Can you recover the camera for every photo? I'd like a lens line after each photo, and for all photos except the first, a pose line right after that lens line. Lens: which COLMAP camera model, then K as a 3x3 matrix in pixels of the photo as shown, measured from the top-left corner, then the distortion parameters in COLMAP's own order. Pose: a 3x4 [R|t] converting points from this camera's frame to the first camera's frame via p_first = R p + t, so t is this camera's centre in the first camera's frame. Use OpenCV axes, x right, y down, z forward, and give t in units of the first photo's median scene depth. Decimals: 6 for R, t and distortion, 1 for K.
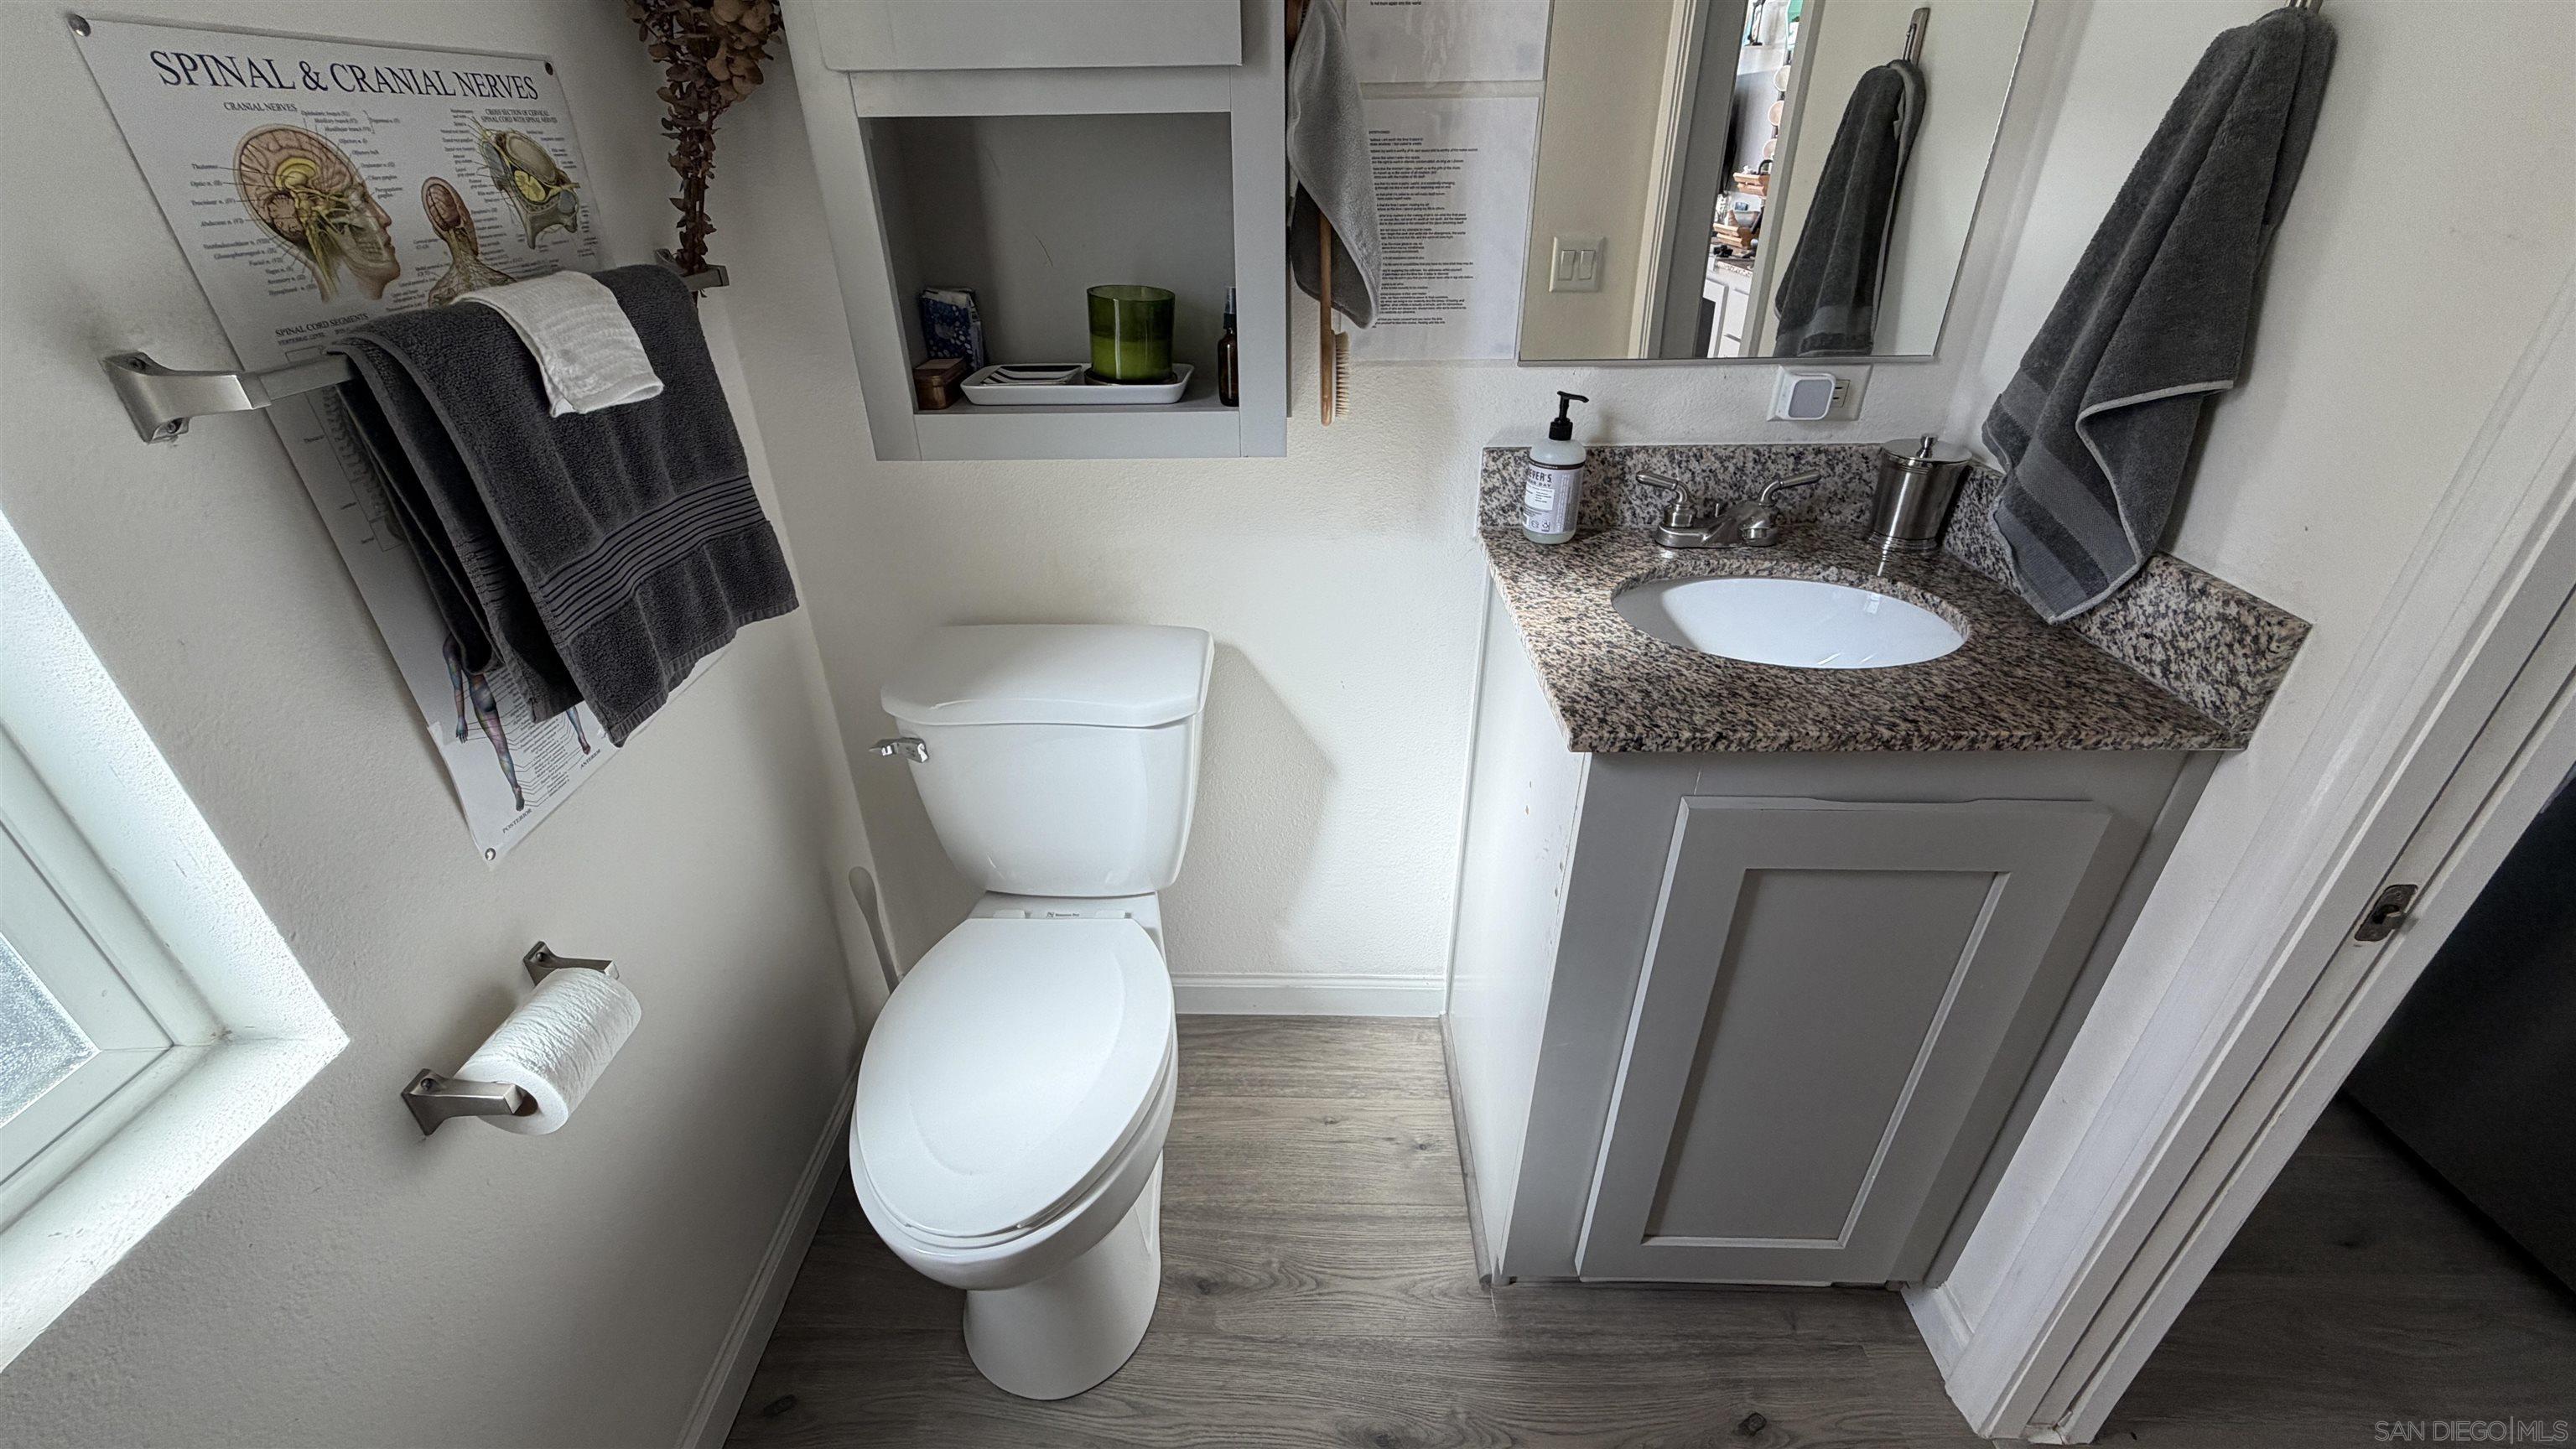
lens RADIAL K [[1023.1, 0, 1282.9], [0, 1023.1, 718.5], [0, 0, 1]] dist [0.000300, -0.000306]
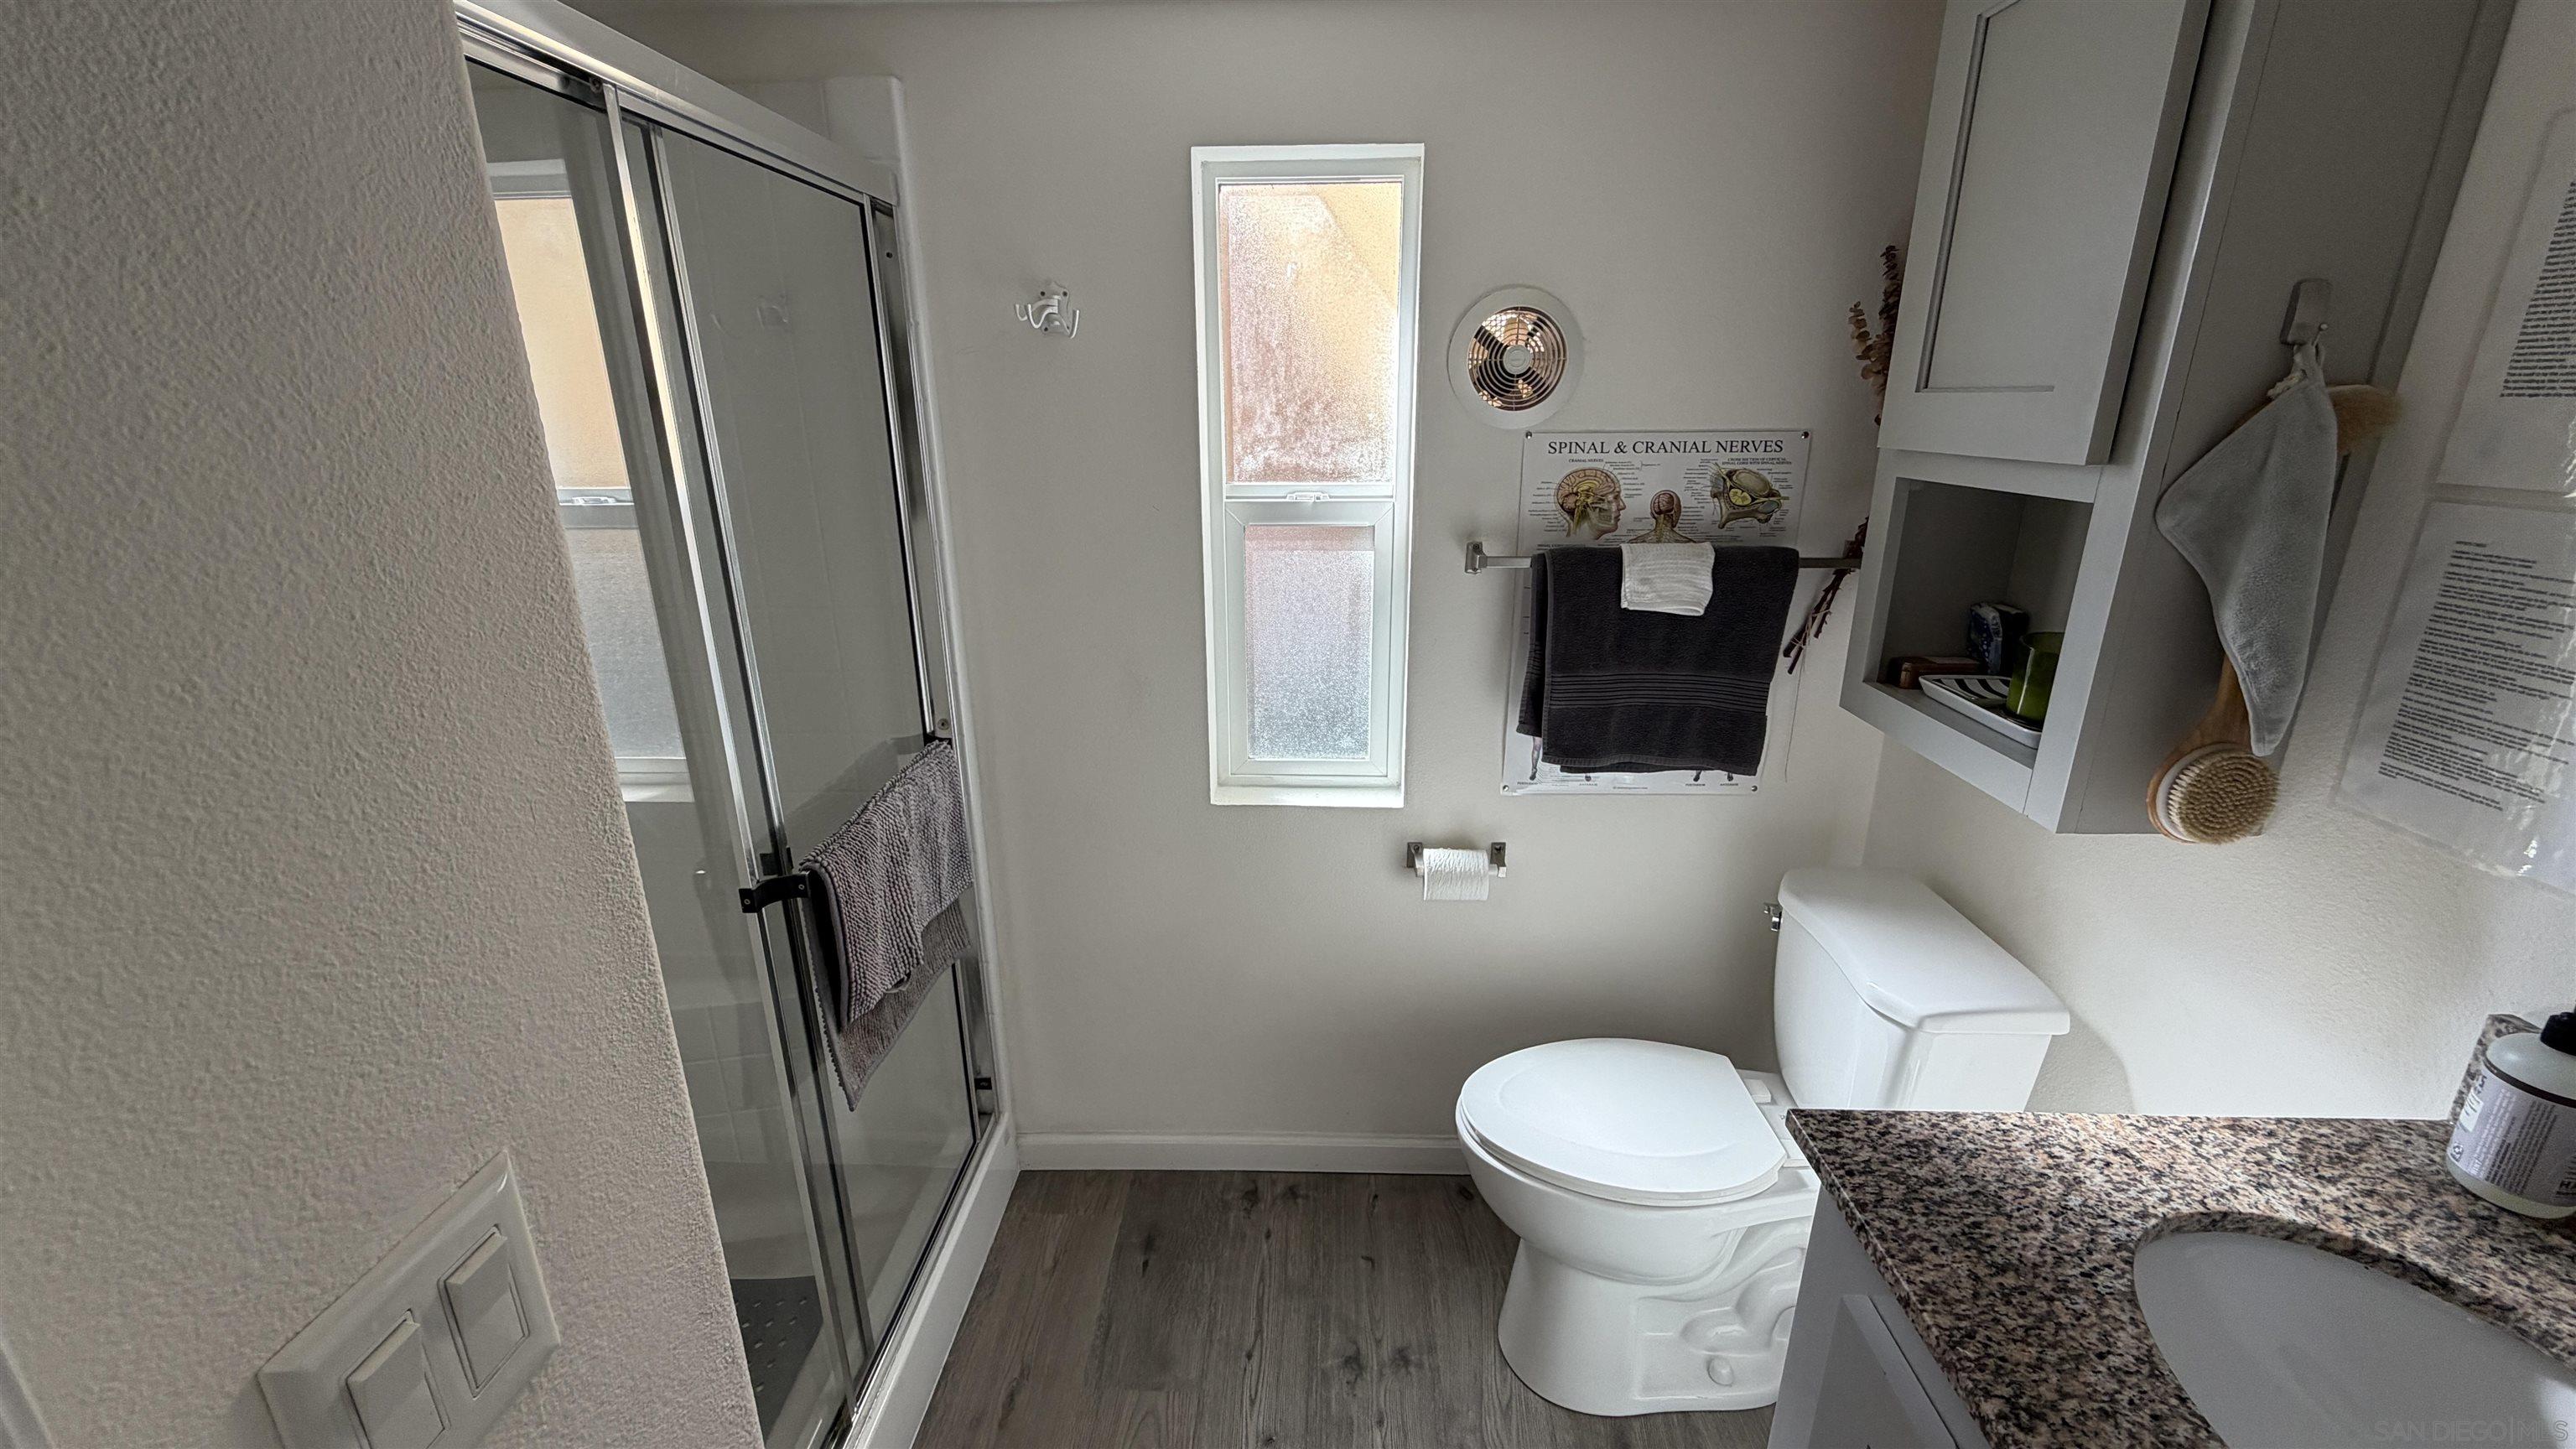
lens RADIAL K [[1023.1, 0, 1280.1], [0, 1023.1, 719.4], [0, 0, 1]] dist [0.000300, -0.000306]
pose [[-0.017176, 0.312340, -0.949815, 0.894672], [-0.491696, 0.824512, 0.280027, -0.263474], [0.870597, 0.471830, 0.139414, 0.214748]]
